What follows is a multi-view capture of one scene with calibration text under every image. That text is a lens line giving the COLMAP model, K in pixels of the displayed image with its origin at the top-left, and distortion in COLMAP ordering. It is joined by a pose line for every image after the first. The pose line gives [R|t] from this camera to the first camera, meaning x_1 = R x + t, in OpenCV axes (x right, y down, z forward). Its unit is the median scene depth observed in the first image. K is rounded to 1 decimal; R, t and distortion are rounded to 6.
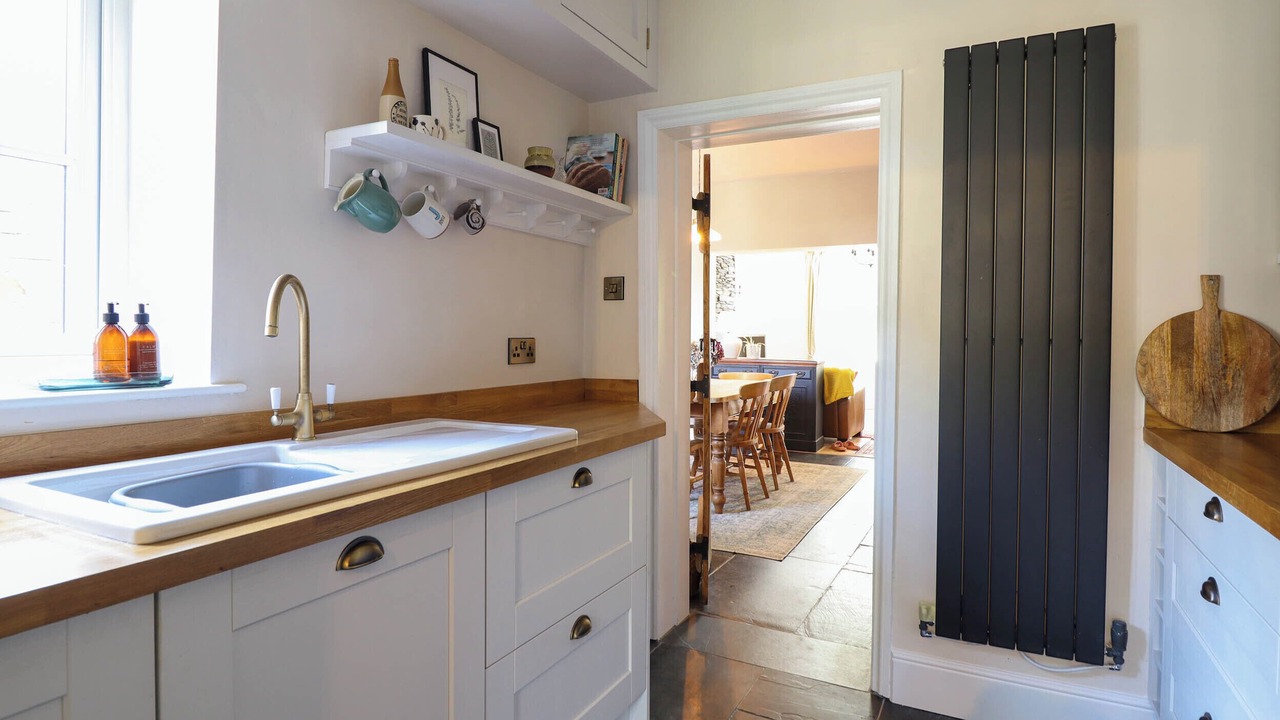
lens RADIAL K [[704.4, 0, 637.4], [0, 704.4, 341.5], [0, 0, 1]] dist [0.006515, -0.017723]
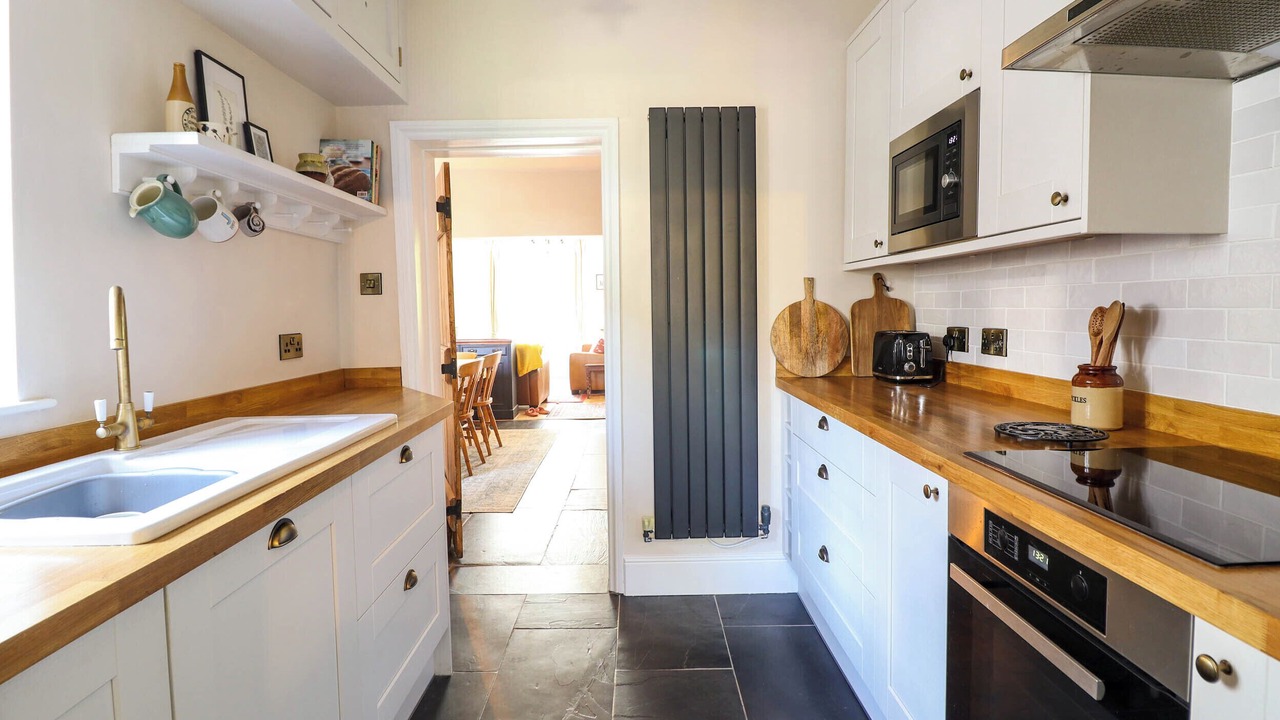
lens RADIAL K [[686.4, 0, 630.7], [0, 686.4, 341.2], [0, 0, 1]] dist [0.001853, -0.014758]
pose [[0.883164, -0.046477, 0.466756, -0.225517], [0.029296, 0.998602, 0.044004, -0.028172], [-0.468148, -0.025188, 0.883291, -0.149670]]
